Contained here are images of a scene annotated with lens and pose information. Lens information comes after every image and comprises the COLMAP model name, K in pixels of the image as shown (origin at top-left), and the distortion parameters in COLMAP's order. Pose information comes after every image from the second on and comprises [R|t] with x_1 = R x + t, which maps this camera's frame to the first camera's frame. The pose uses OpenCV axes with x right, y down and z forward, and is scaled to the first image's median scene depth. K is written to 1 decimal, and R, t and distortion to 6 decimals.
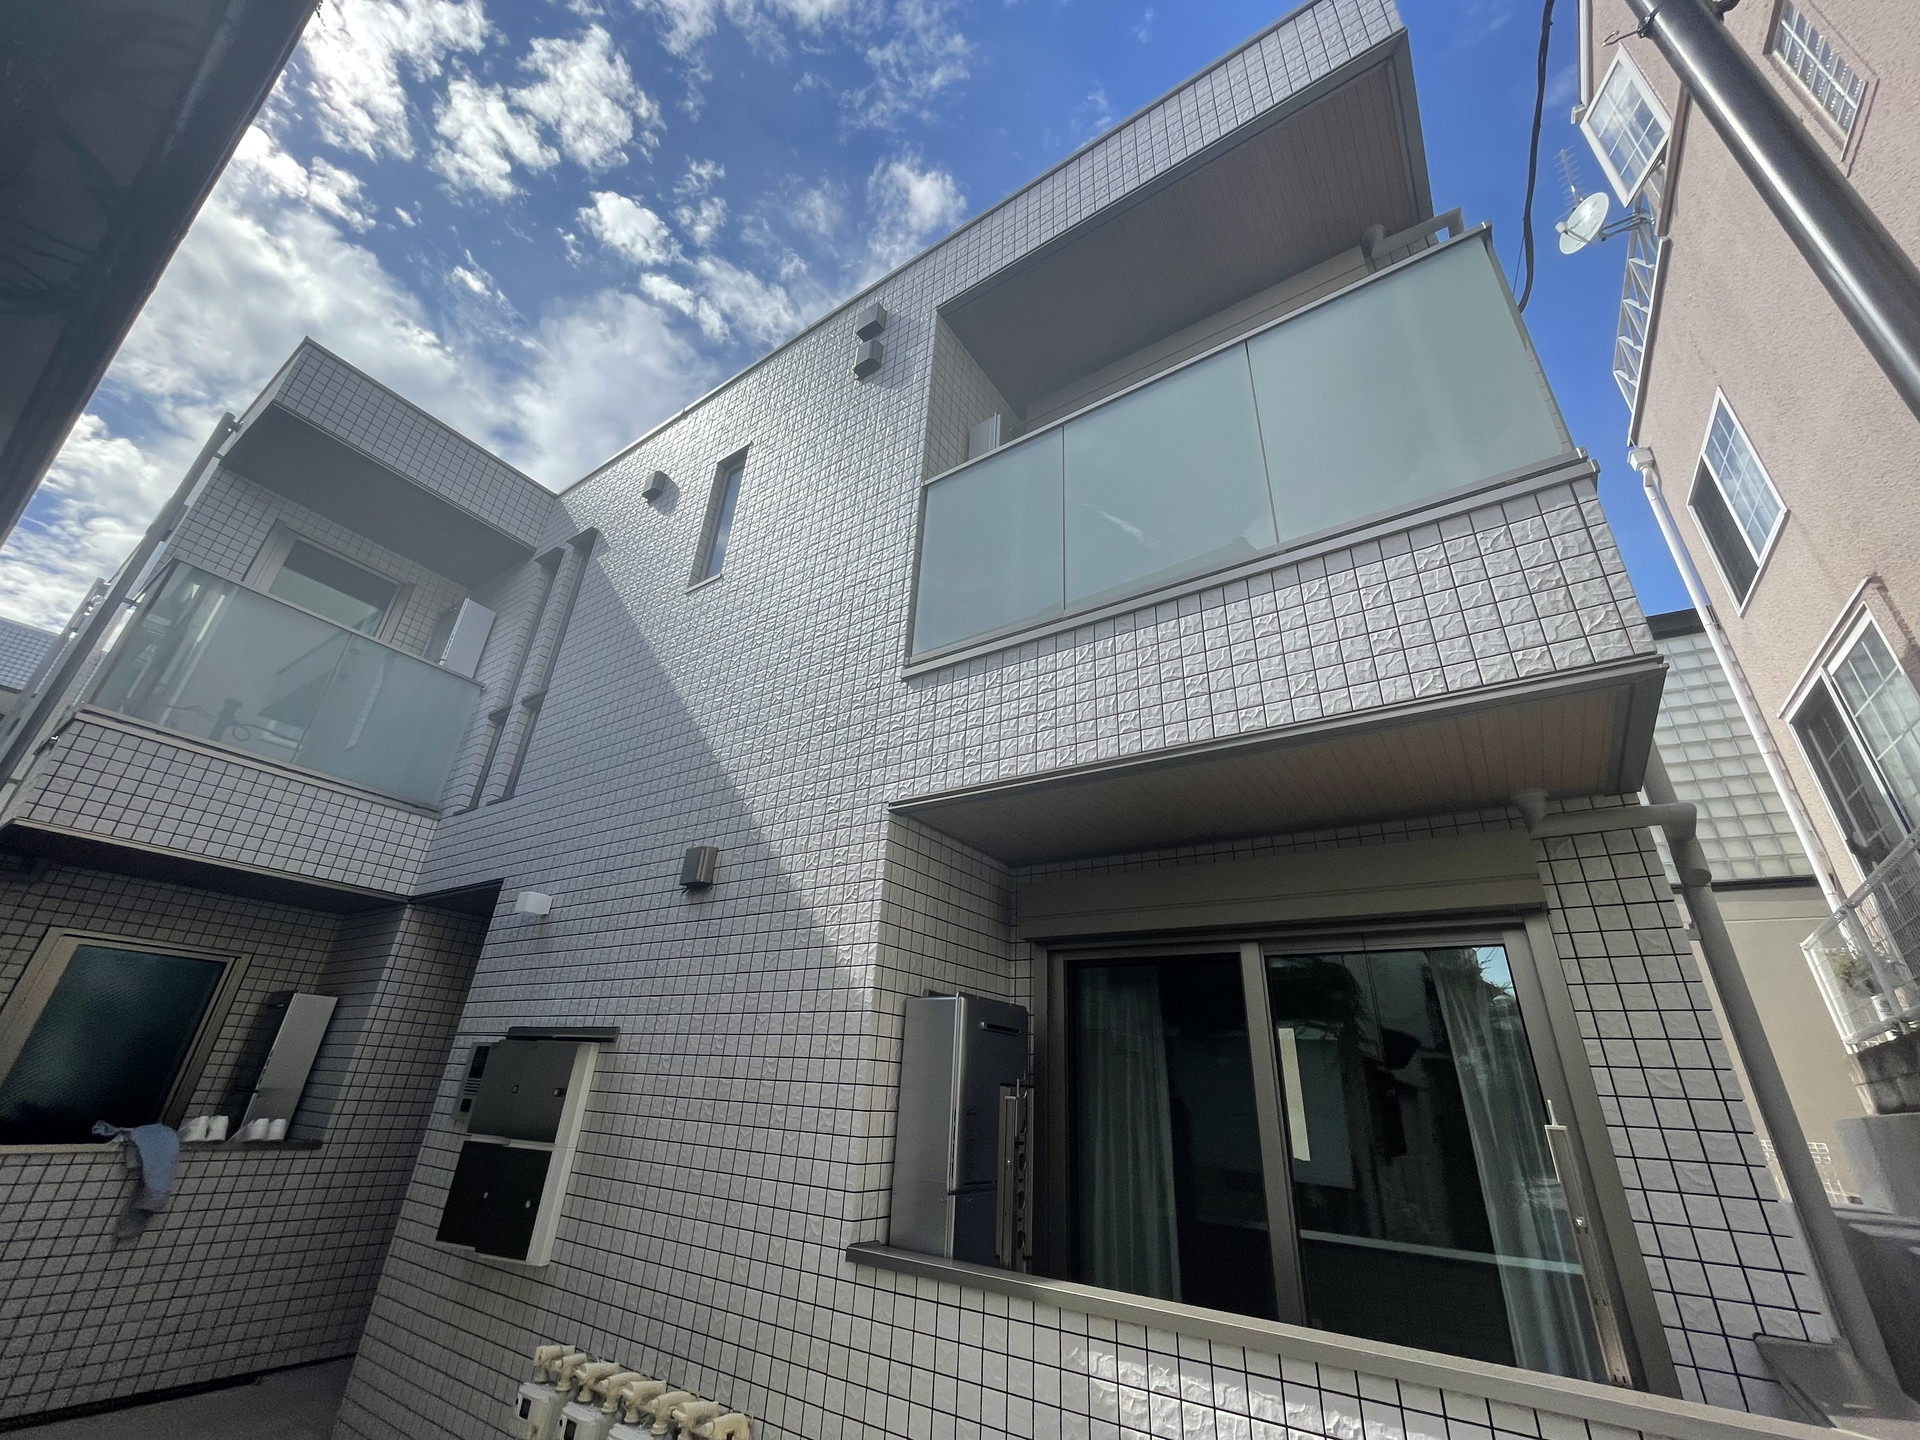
lens RADIAL K [[775.6, 0, 960.0], [0, 775.6, 720.0], [0, 0, 1]] dist [-0.001806, -0.000157]
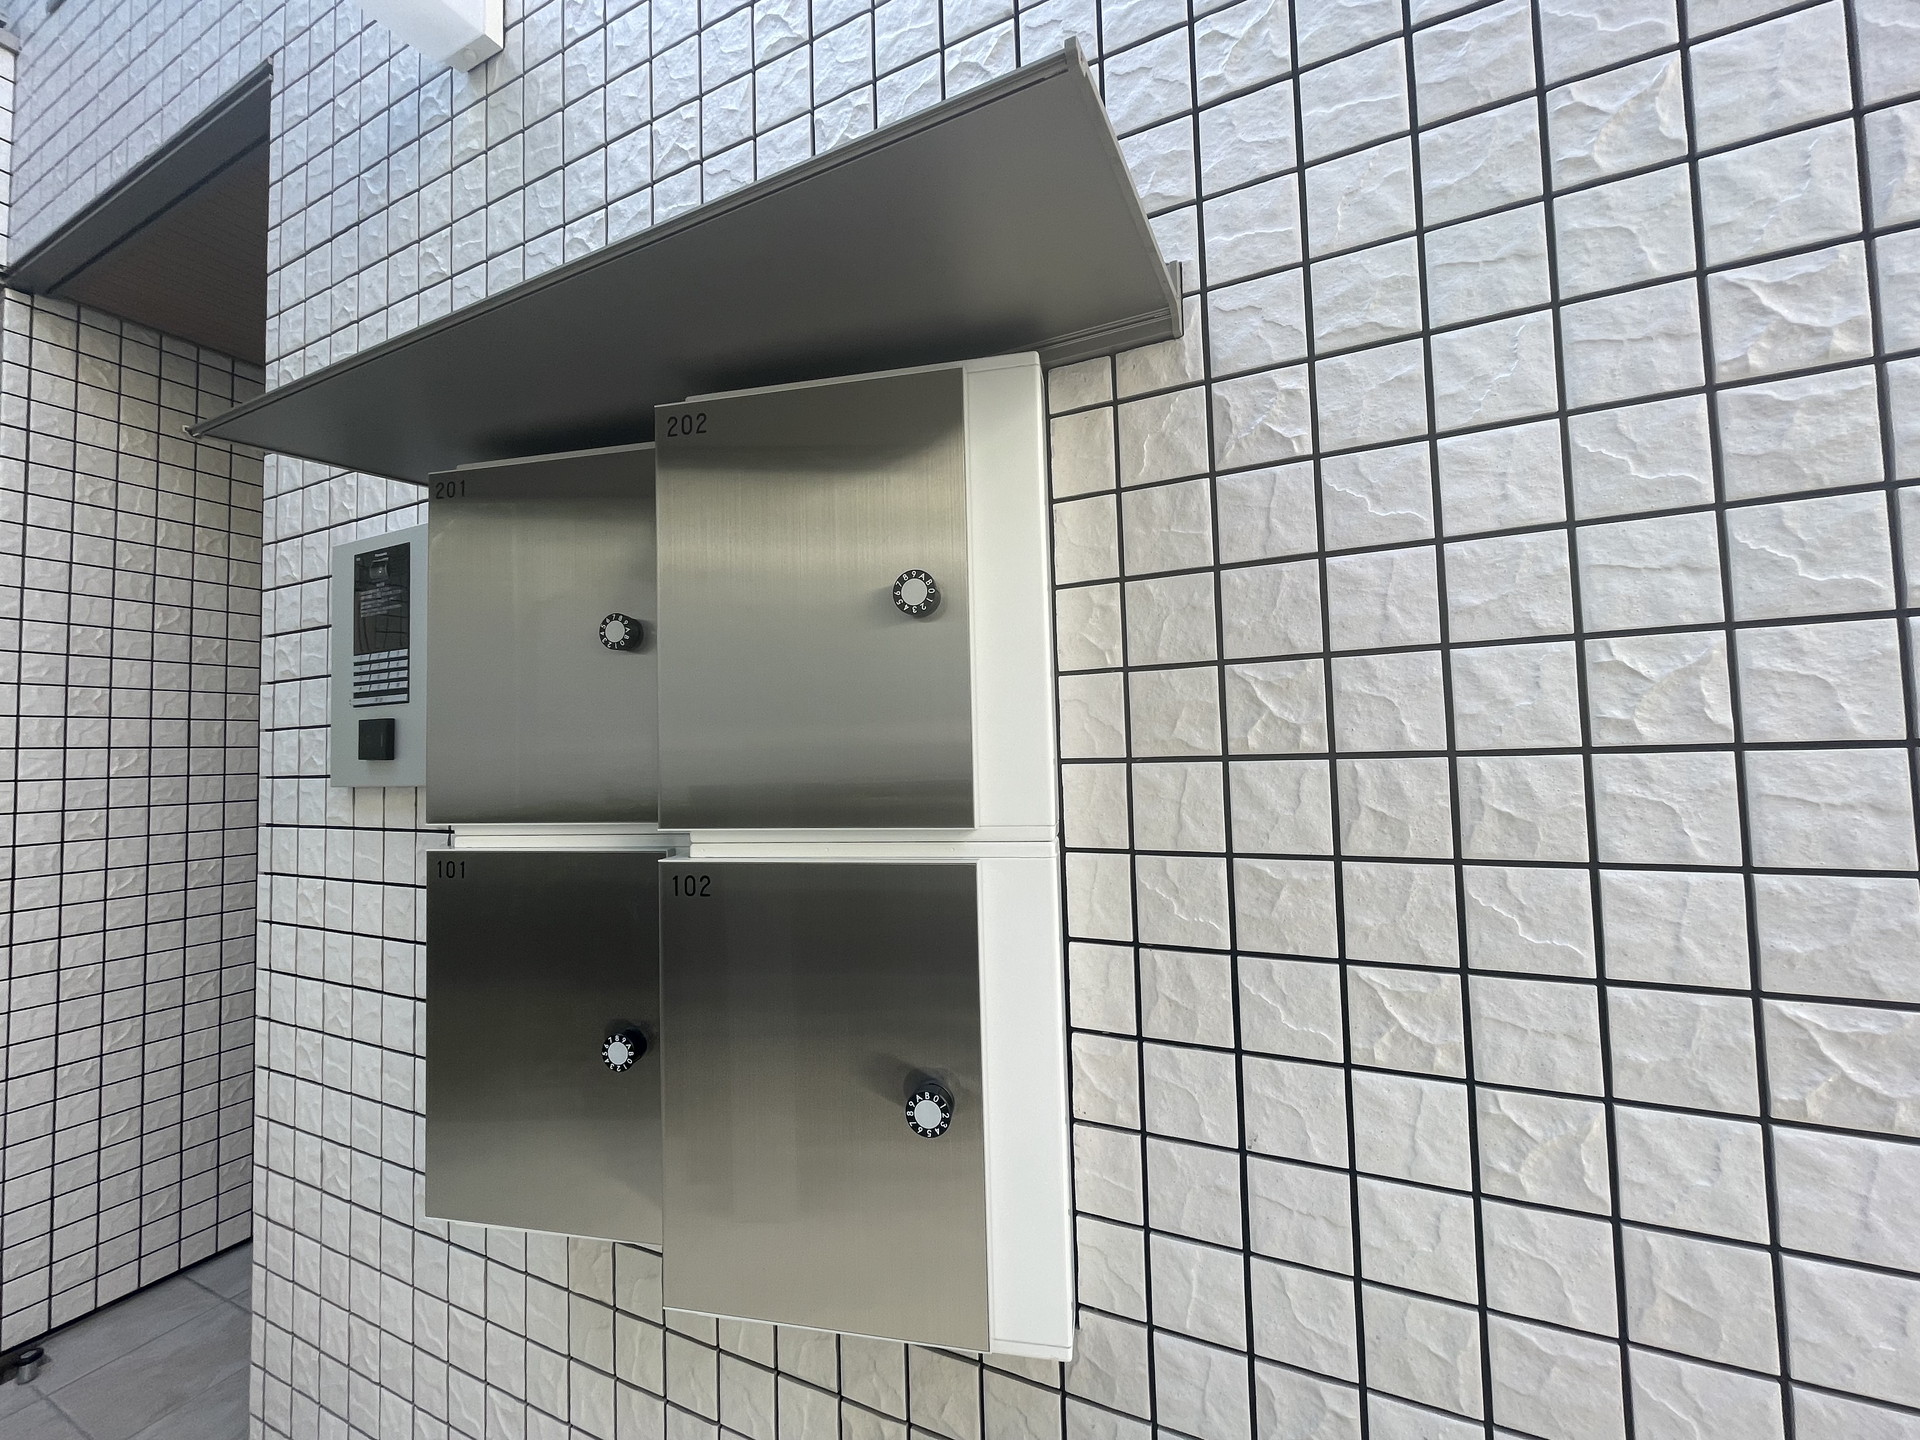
lens RADIAL K [[775.6, 0, 960.0], [0, 775.6, 720.0], [0, 0, 1]] dist [-0.001806, -0.000157]
pose [[0.985215, -0.068825, 0.156893, -0.468987], [0.000226, 0.916284, 0.400529, 0.374461], [-0.171325, -0.394572, 0.902752, 0.705945]]
